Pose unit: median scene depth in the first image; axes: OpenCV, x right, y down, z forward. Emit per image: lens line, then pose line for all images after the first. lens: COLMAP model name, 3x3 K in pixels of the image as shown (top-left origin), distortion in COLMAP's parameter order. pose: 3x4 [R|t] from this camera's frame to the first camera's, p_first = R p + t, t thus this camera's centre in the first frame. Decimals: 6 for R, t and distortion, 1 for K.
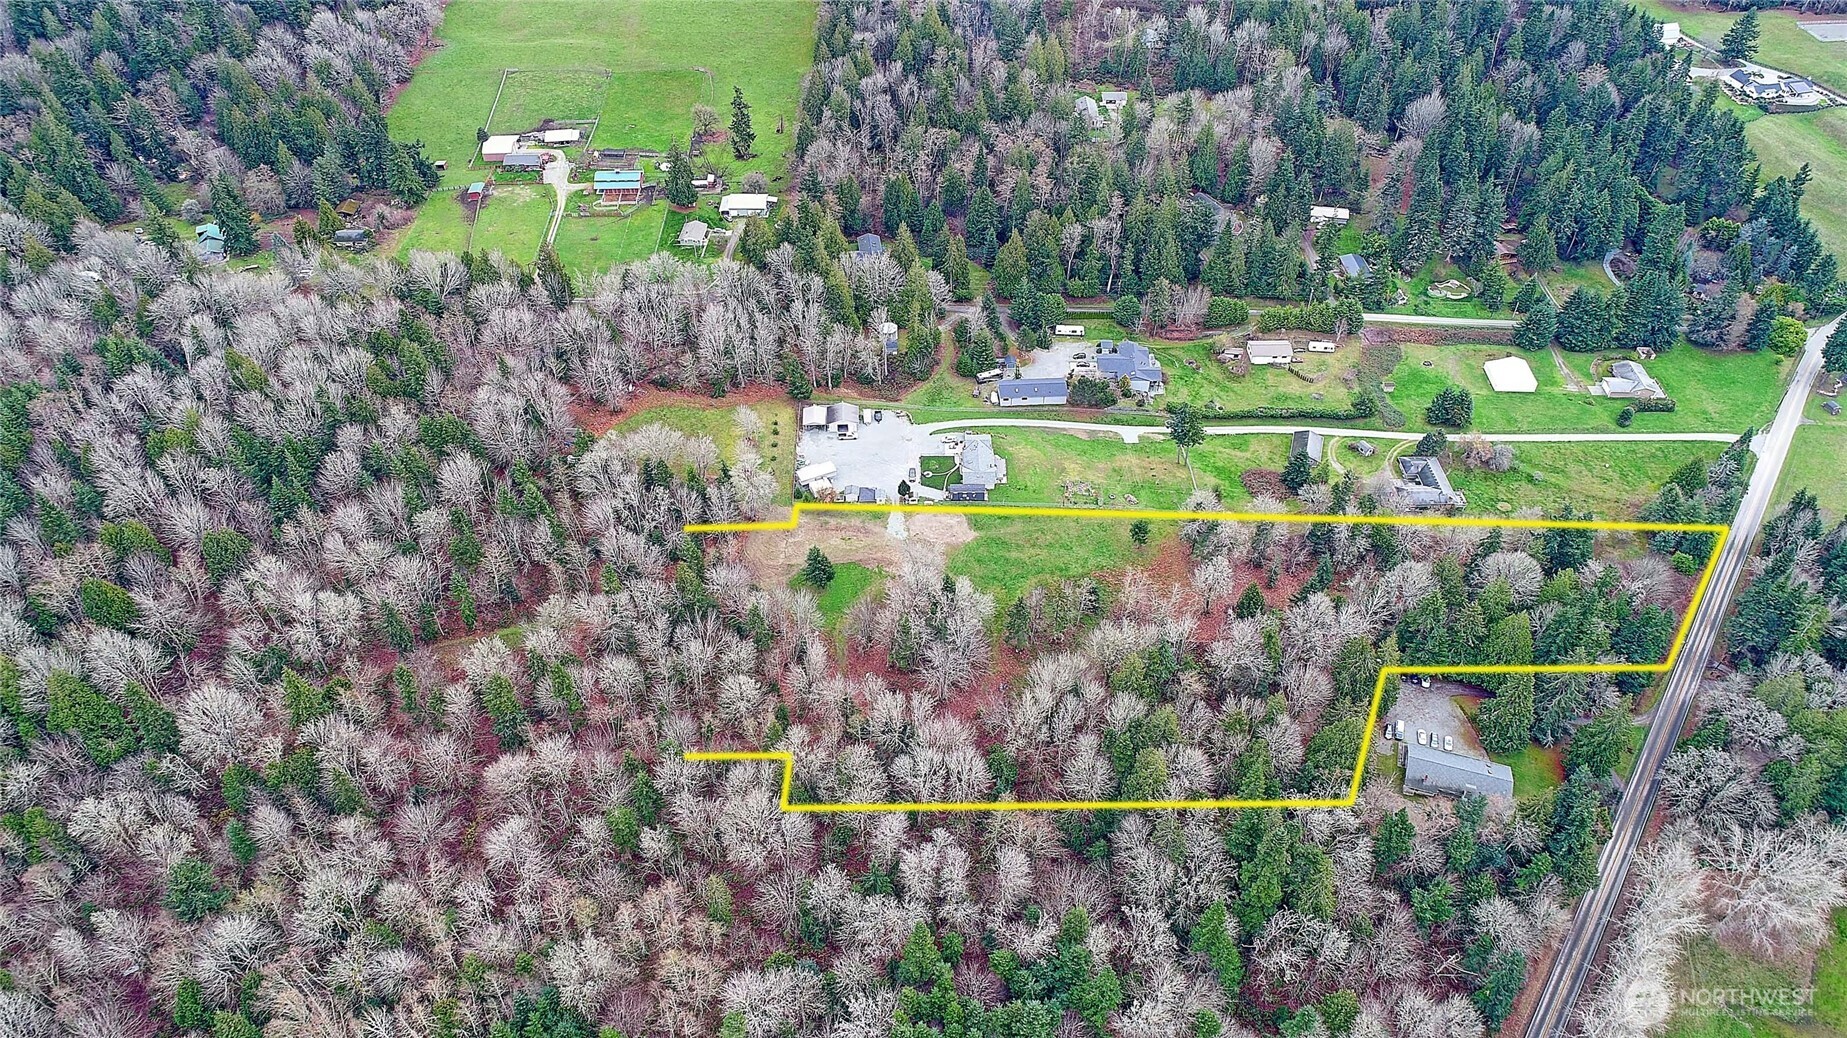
lens RADIAL K [[1242.9, 0, 922.0], [0, 1242.9, 519.8], [0, 0, 1]] dist [0.001676, 0.001438]
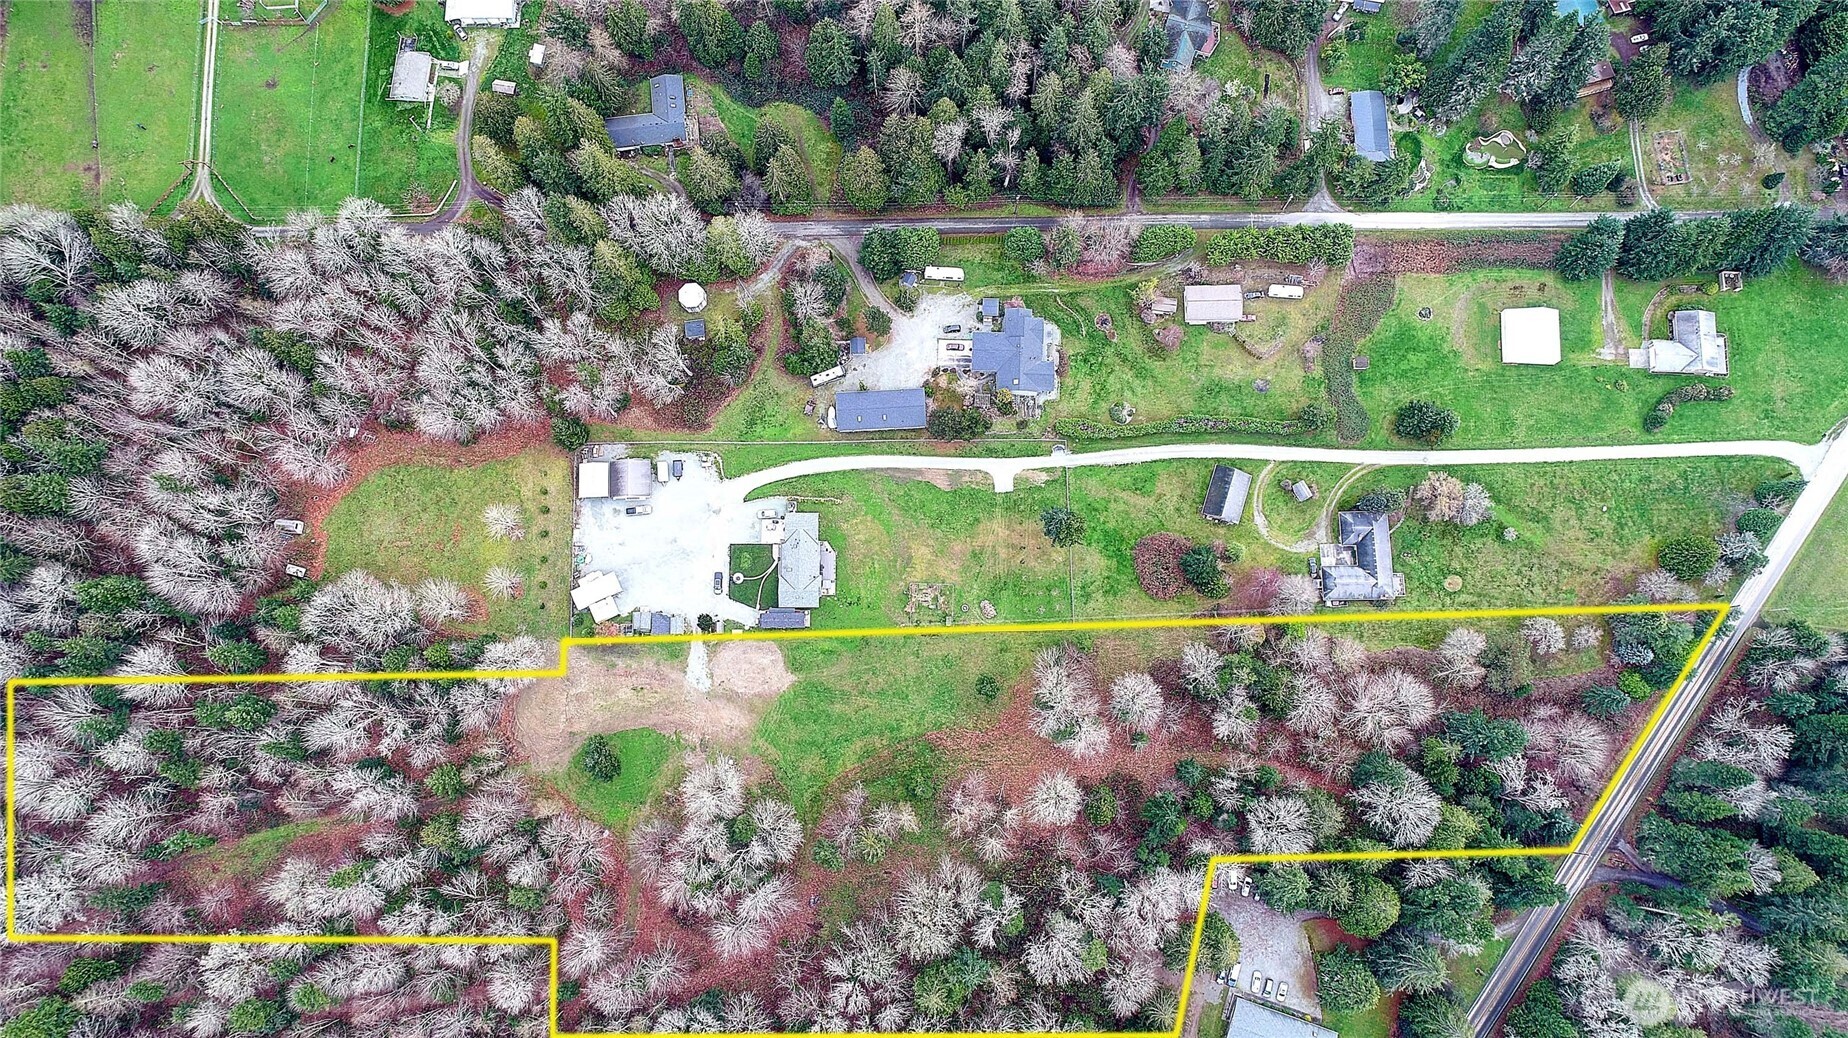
lens RADIAL K [[1244.5, 0, 924.0], [0, 1244.5, 519.0], [0, 0, 1]] dist [0.001628, 0.000825]
pose [[0.999889, 0.002974, -0.014626, 0.127359], [0.006371, 0.801126, 0.598462, -0.511312], [0.013497, -0.598489, 0.801017, 0.350947]]
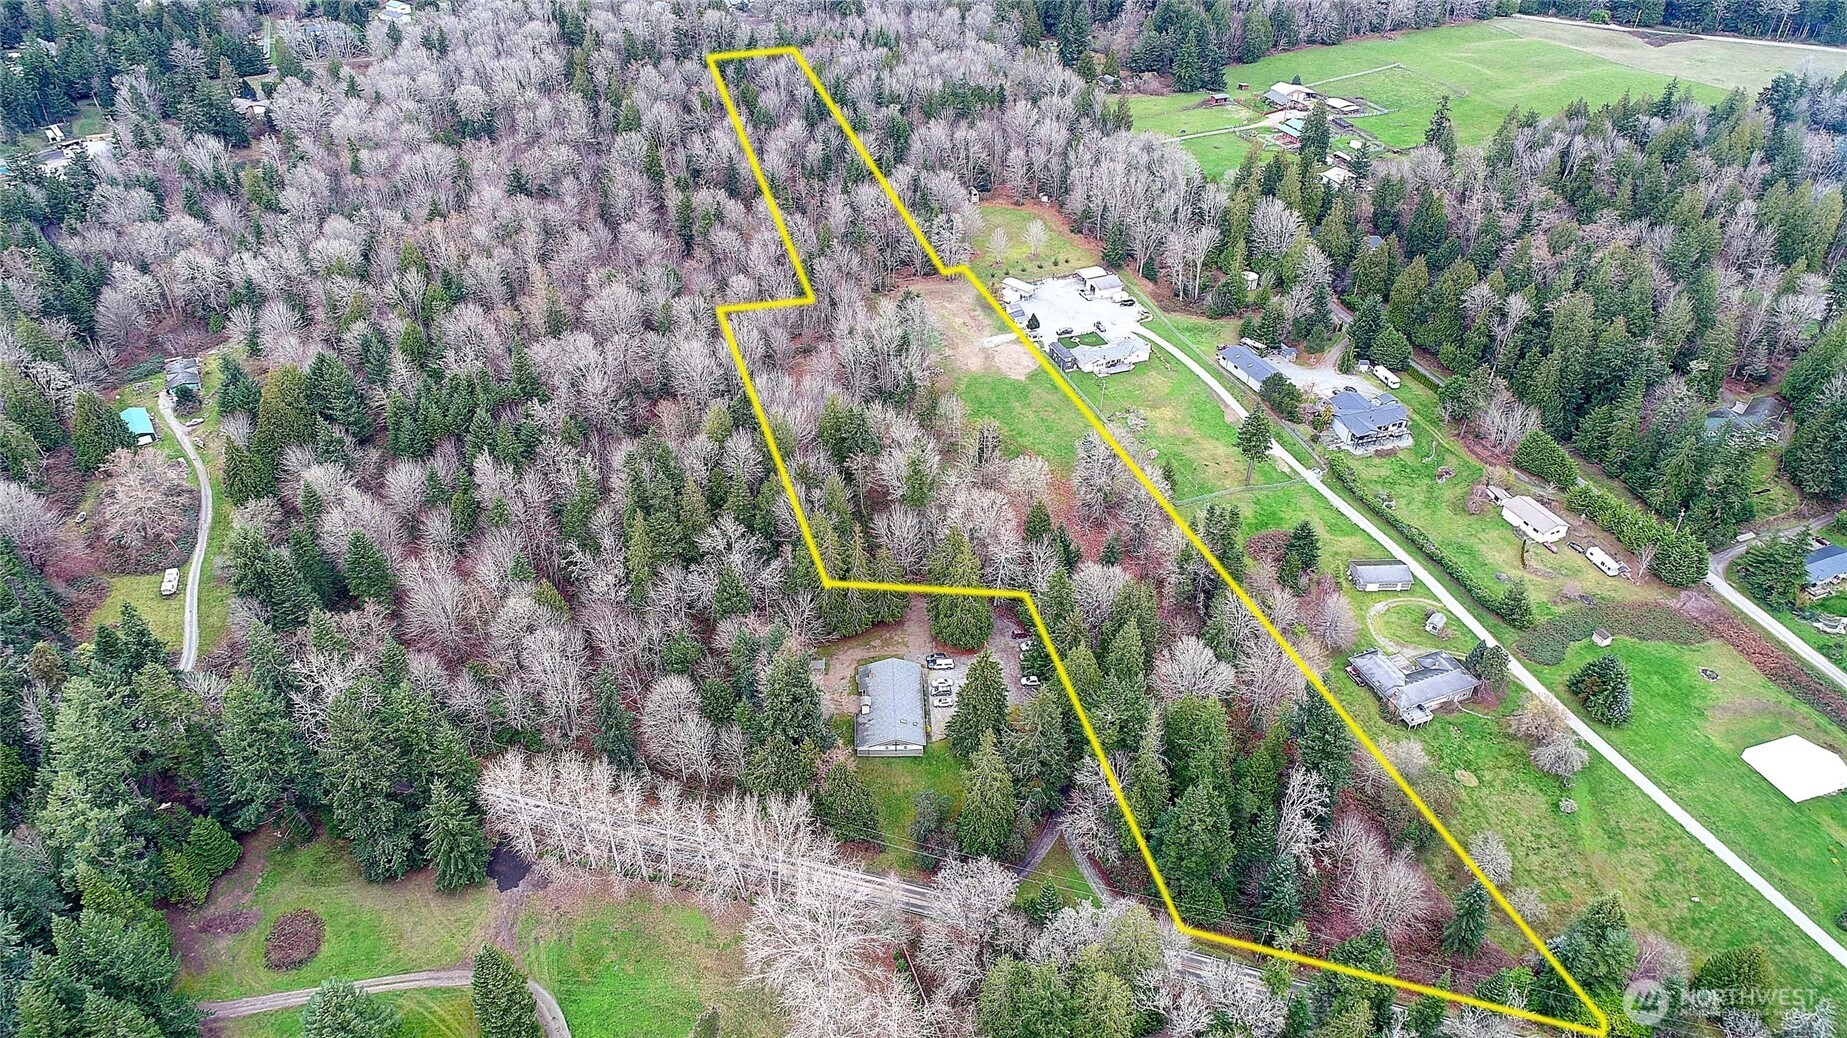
lens RADIAL K [[1243.9, 0, 923.5], [0, 1243.9, 519.0], [0, 0, 1]] dist [0.001628, 0.000825]
pose [[0.362032, 0.545495, -0.755889, 0.757310], [-0.645056, 0.731991, 0.219300, -0.067638], [0.672931, 0.408197, 0.616879, 0.319723]]
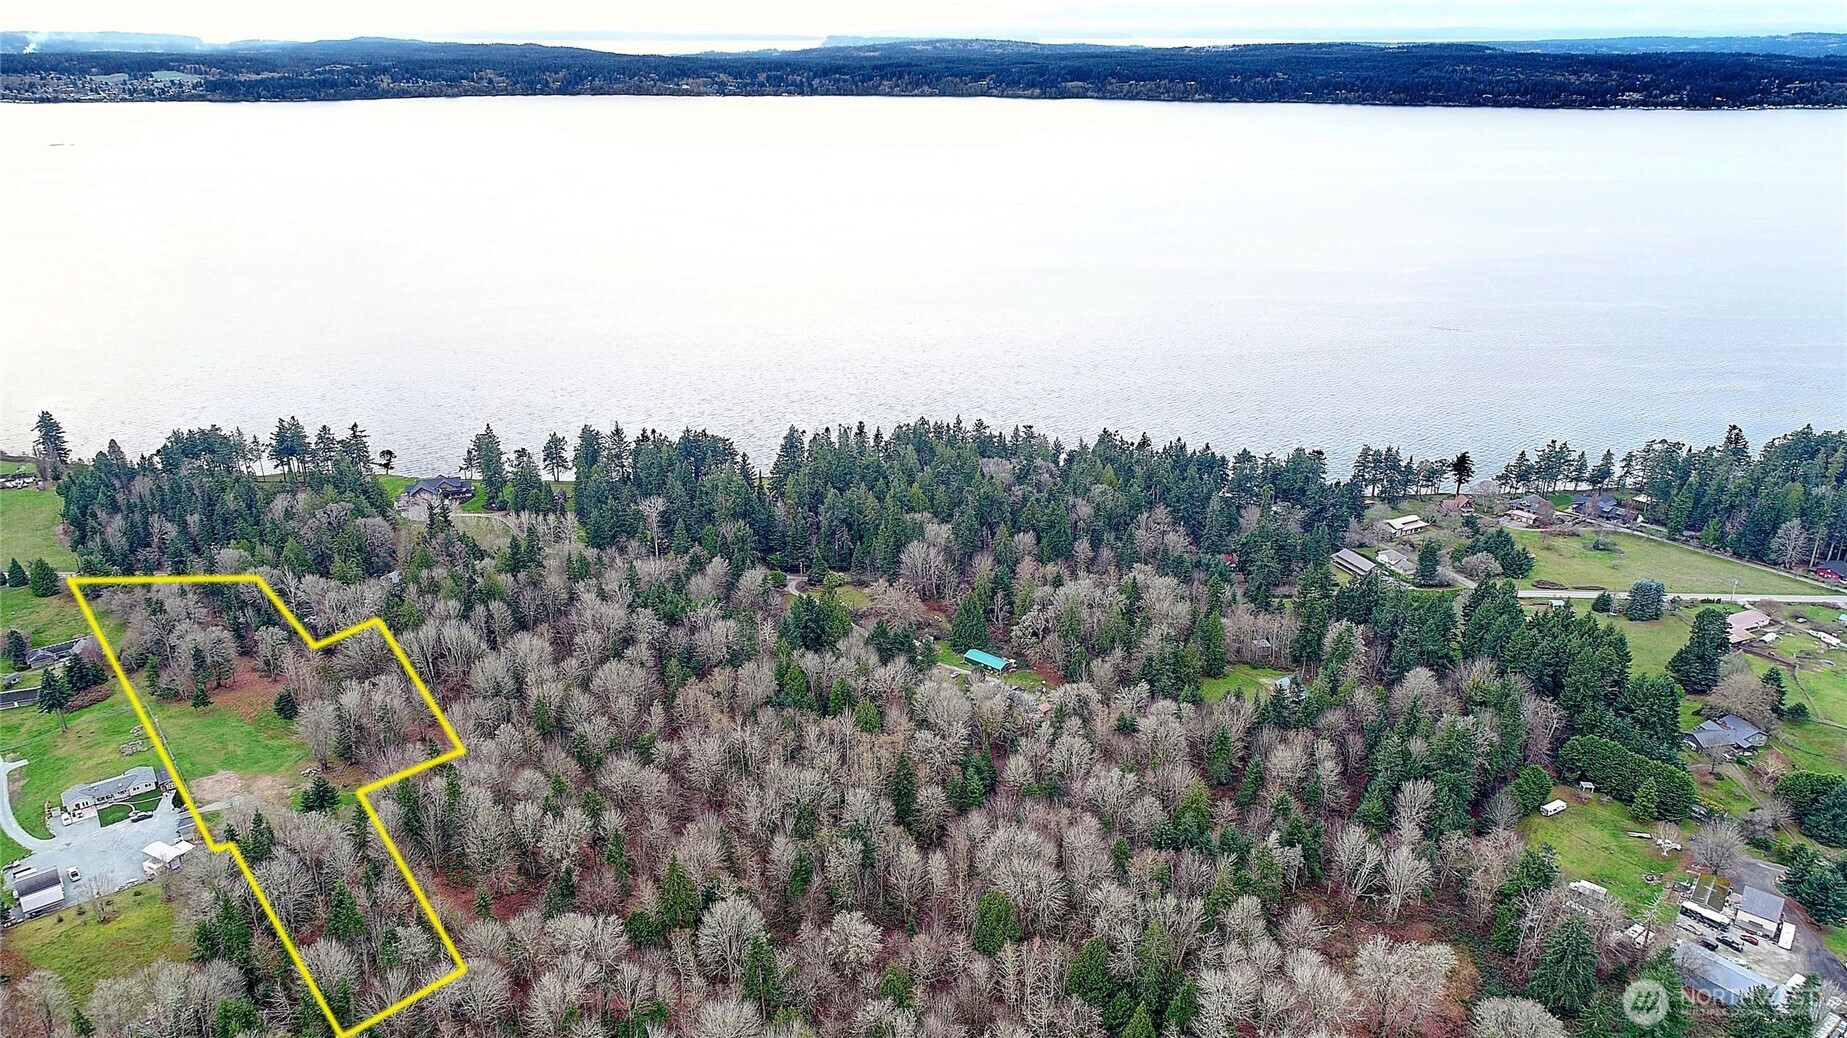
lens RADIAL K [[1266.7, 0, 923.5], [0, 1266.7, 519.0], [0, 0, 1]] dist [0.016230, 0.000360]
pose [[-0.594497, -0.295452, 0.747851, -0.943195], [0.545844, 0.534652, 0.645137, -0.423566], [-0.590447, 0.791742, -0.156579, 0.575820]]
